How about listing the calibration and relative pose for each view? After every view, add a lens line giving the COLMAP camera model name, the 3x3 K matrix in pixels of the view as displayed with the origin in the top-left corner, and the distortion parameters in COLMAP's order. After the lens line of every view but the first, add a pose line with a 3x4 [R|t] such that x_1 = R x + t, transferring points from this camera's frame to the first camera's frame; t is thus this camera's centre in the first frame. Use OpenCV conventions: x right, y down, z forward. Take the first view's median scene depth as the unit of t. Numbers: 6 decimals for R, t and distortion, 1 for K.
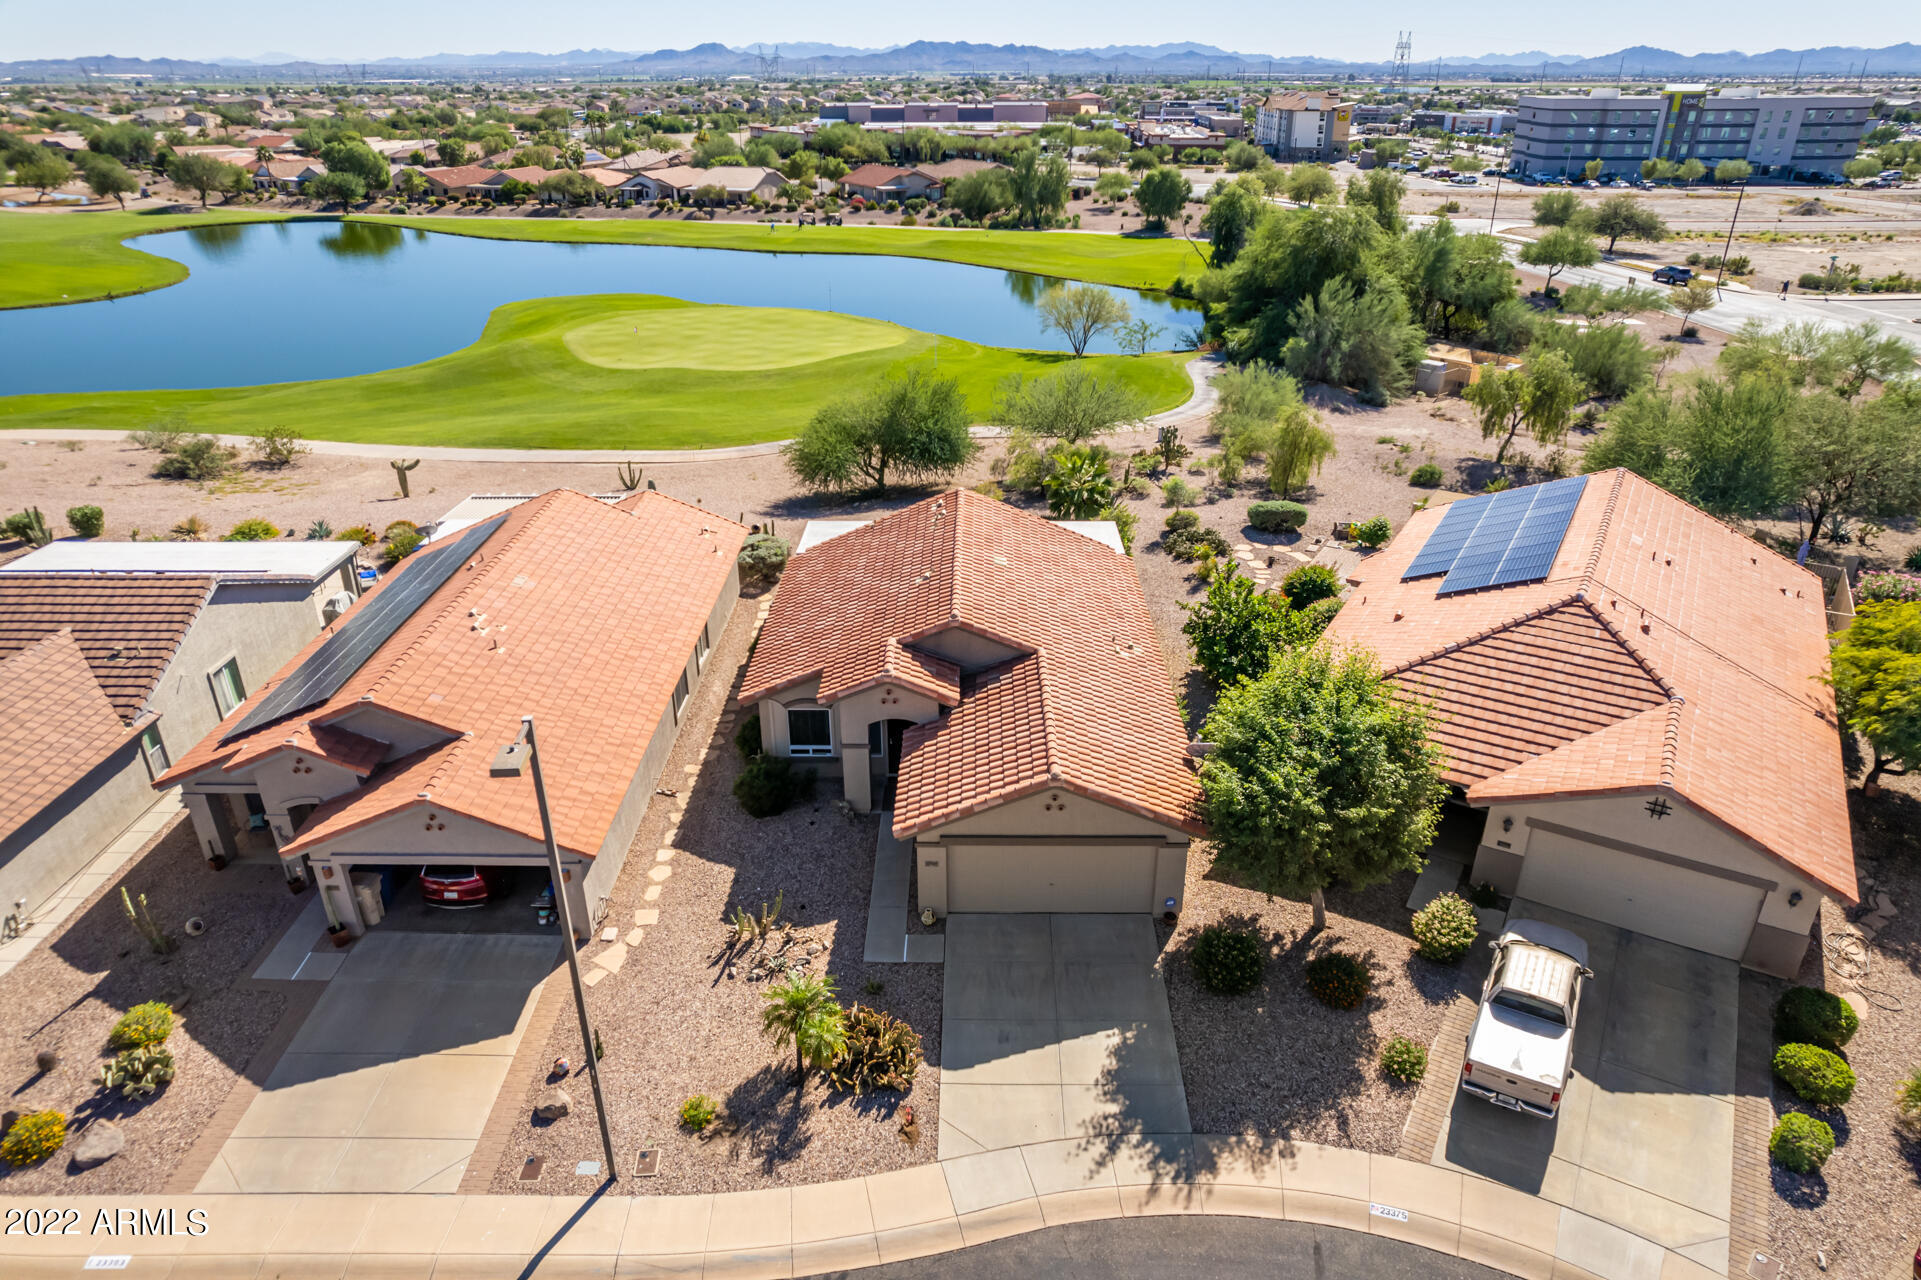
lens RADIAL K [[1228.3, 0, 966.0], [0, 1228.3, 654.7], [0, 0, 1]] dist [-0.077597, 0.070596]
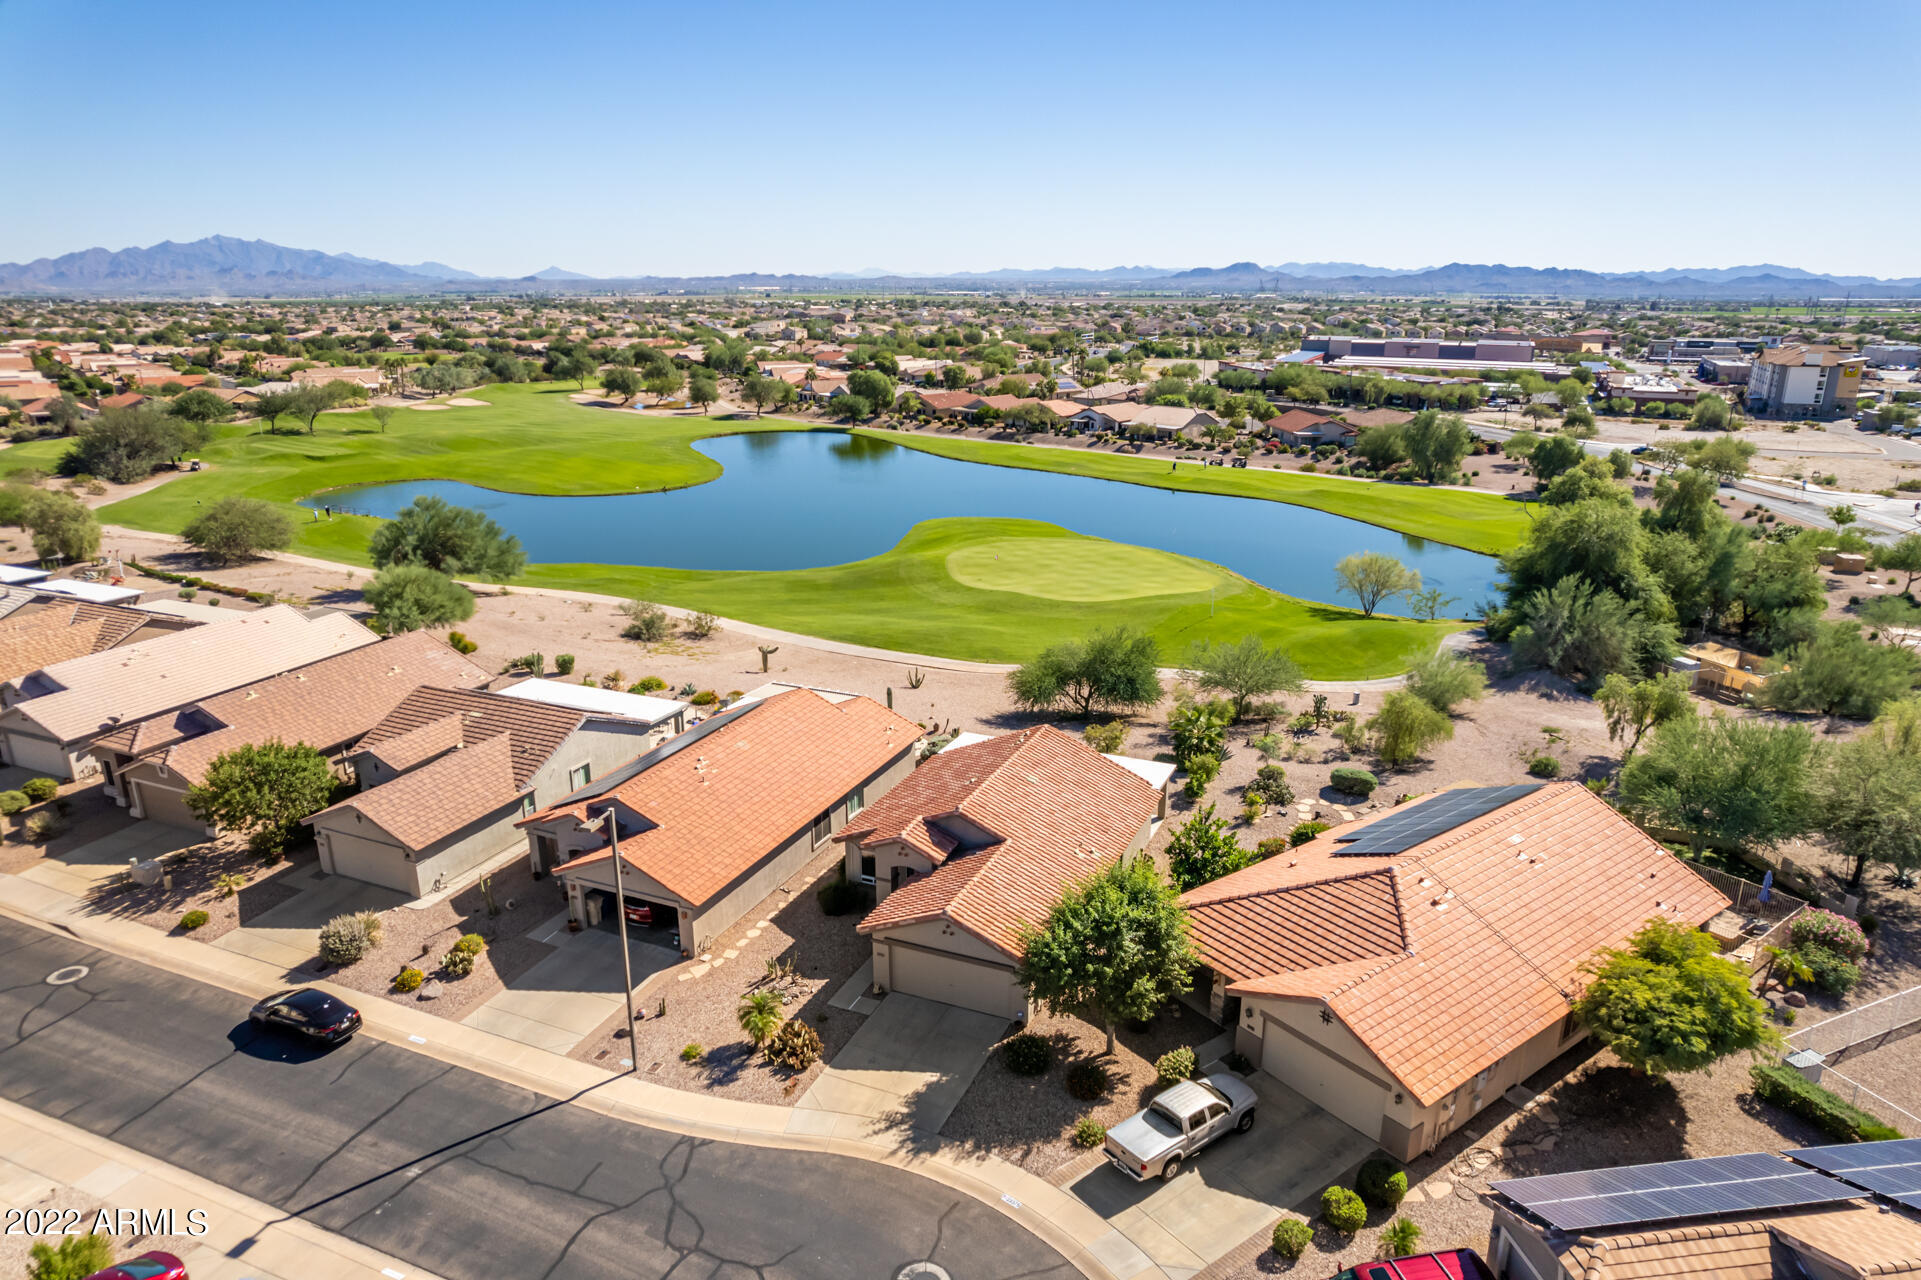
lens RADIAL K [[1228.3, 0, 966.0], [0, 1228.3, 654.7], [0, 0, 1]] dist [-0.077597, 0.070596]
pose [[0.920051, 0.117497, -0.373765, 0.544616], [-0.174452, 0.977043, -0.122284, -0.032940], [0.350817, 0.177712, 0.919427, -0.441671]]
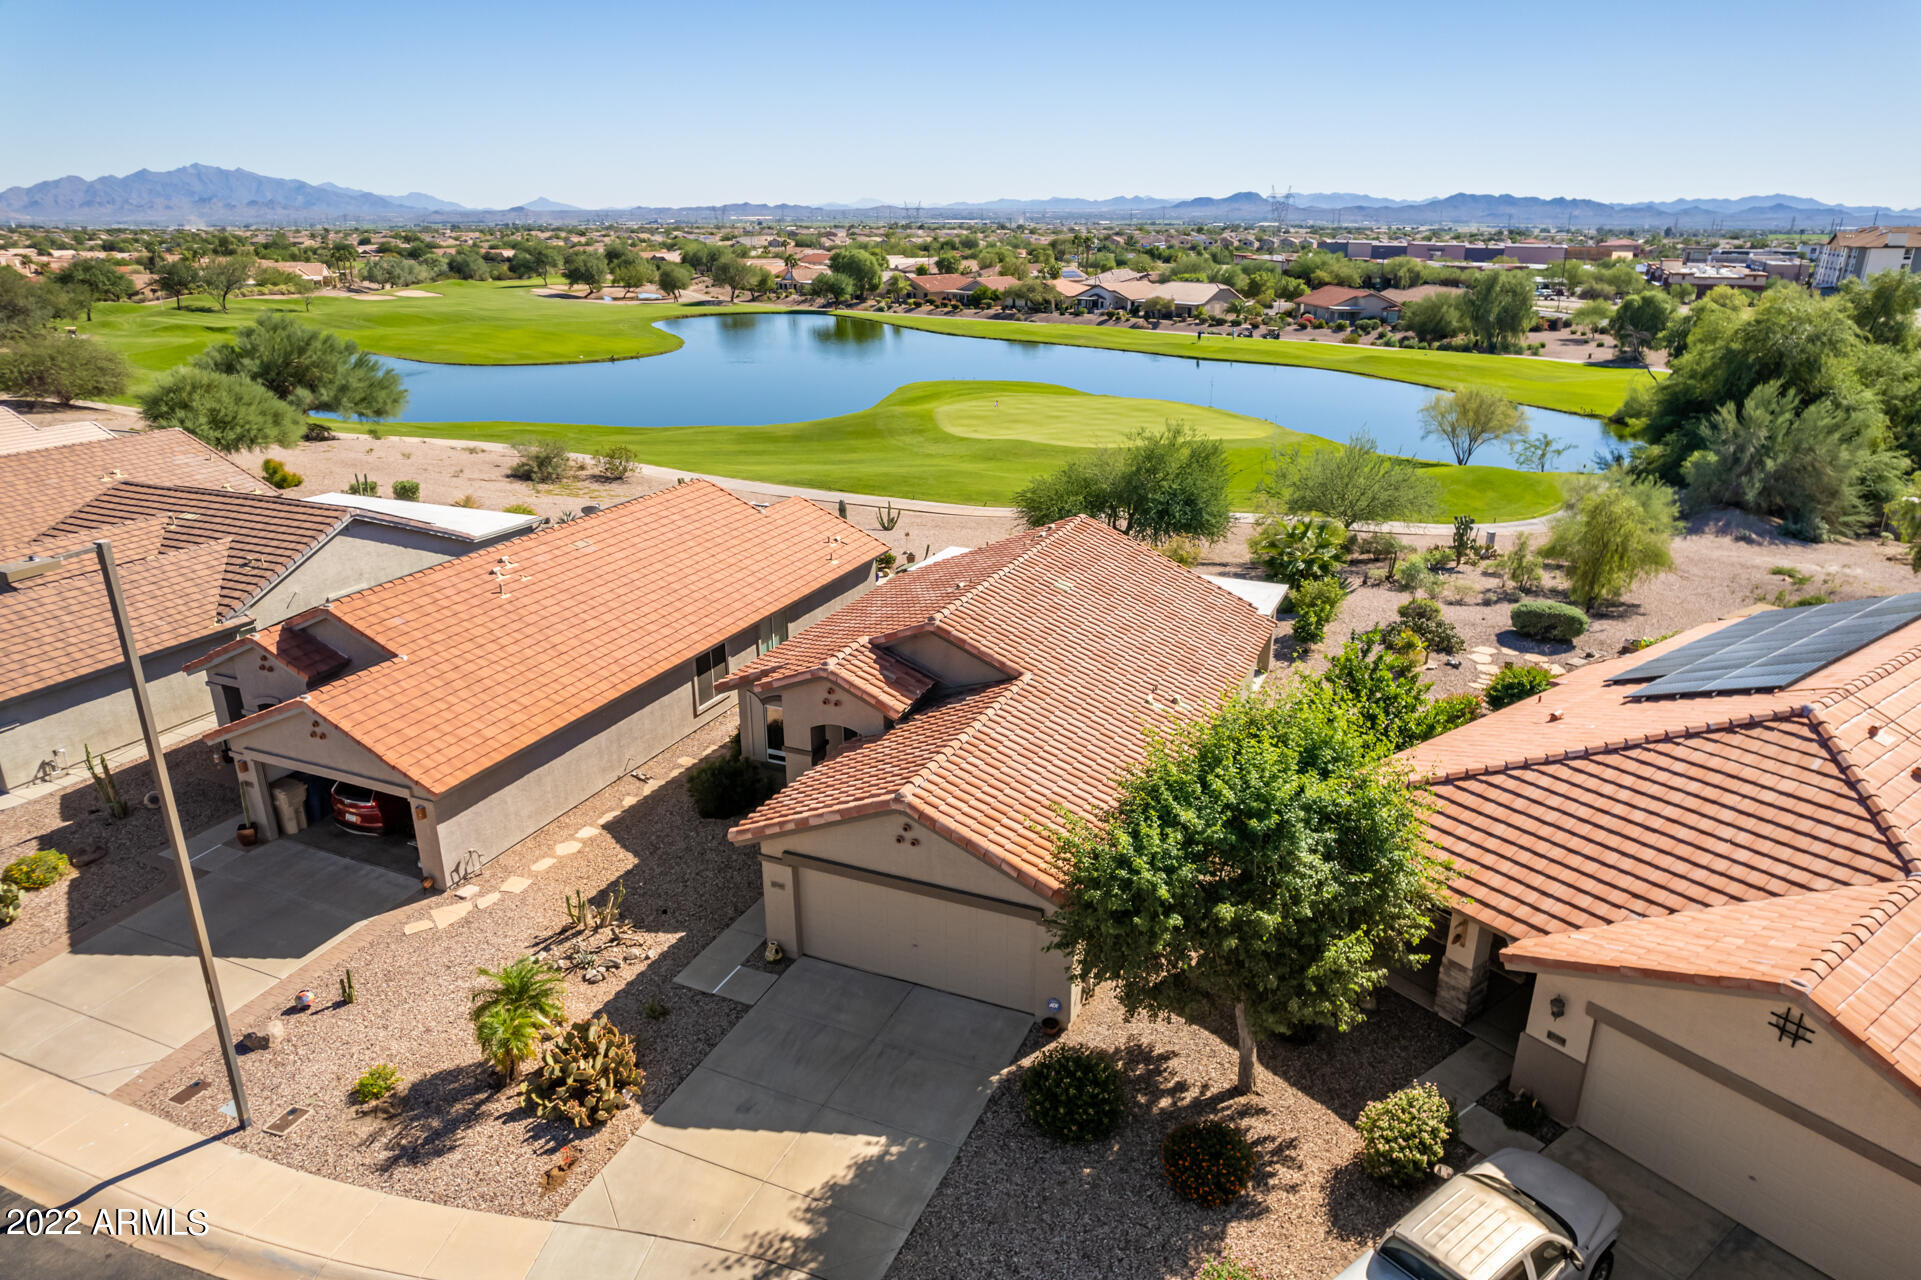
lens RADIAL K [[1235.2, 0, 966.4], [0, 1235.2, 643.4], [0, 0, 1]] dist [-0.081200, 0.075667]
pose [[0.921235, 0.132081, -0.365898, 0.318315], [-0.173326, 0.981436, -0.082111, 0.049312], [0.348260, 0.139063, 0.927026, 0.221981]]
